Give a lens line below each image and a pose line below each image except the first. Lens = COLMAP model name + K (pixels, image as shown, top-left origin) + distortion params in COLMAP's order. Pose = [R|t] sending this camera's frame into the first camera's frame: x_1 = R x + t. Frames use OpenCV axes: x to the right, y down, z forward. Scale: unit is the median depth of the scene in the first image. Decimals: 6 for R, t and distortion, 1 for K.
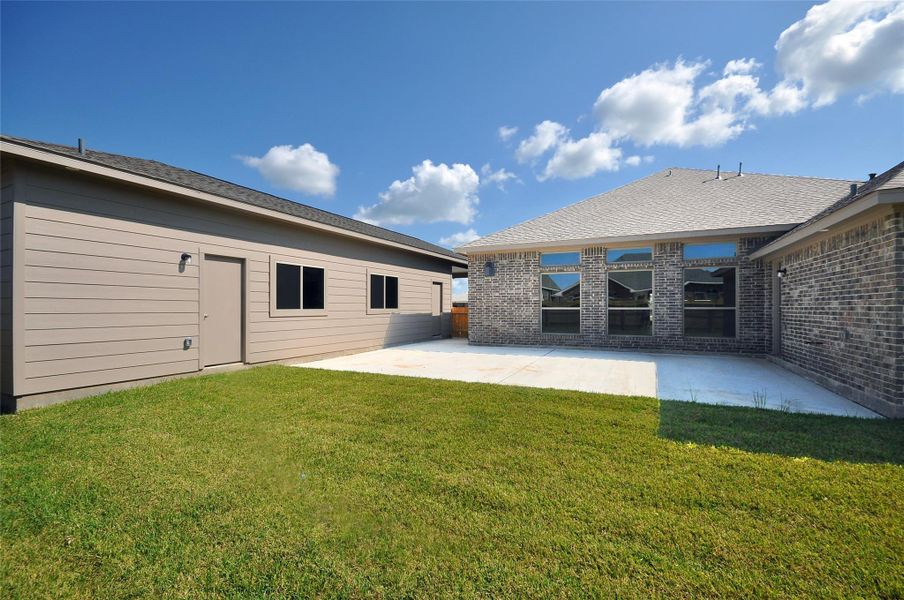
lens RADIAL K [[398.5, 0, 453.3], [0, 398.5, 301.7], [0, 0, 1]] dist [-0.008063, -0.000927]
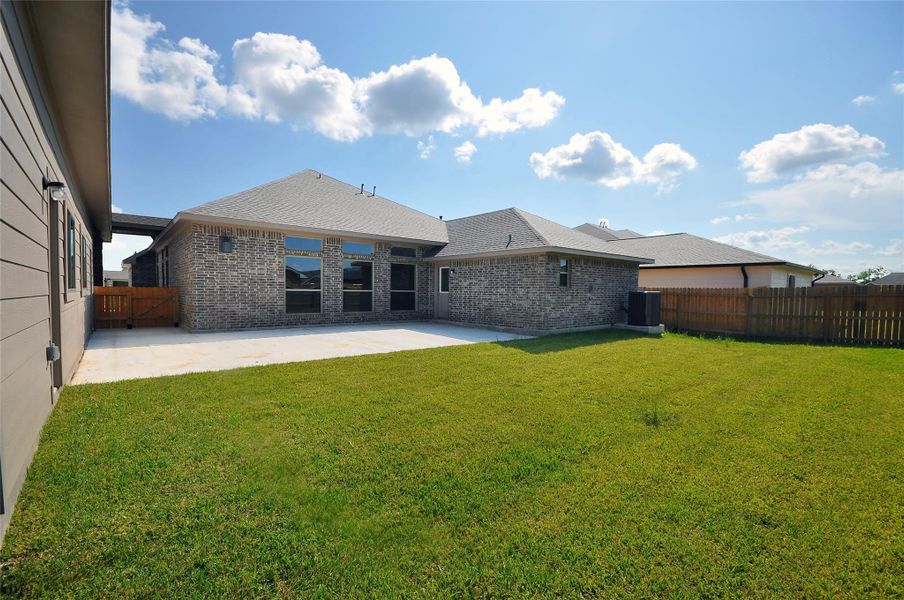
lens RADIAL K [[398.5, 0, 452.8], [0, 398.5, 301.8], [0, 0, 1]] dist [-0.008063, -0.000927]
pose [[0.389408, -0.018915, 0.920871, -0.564490], [-0.025765, 0.999174, 0.031419, 0.004068], [-0.920705, -0.035961, 0.388599, 0.216536]]
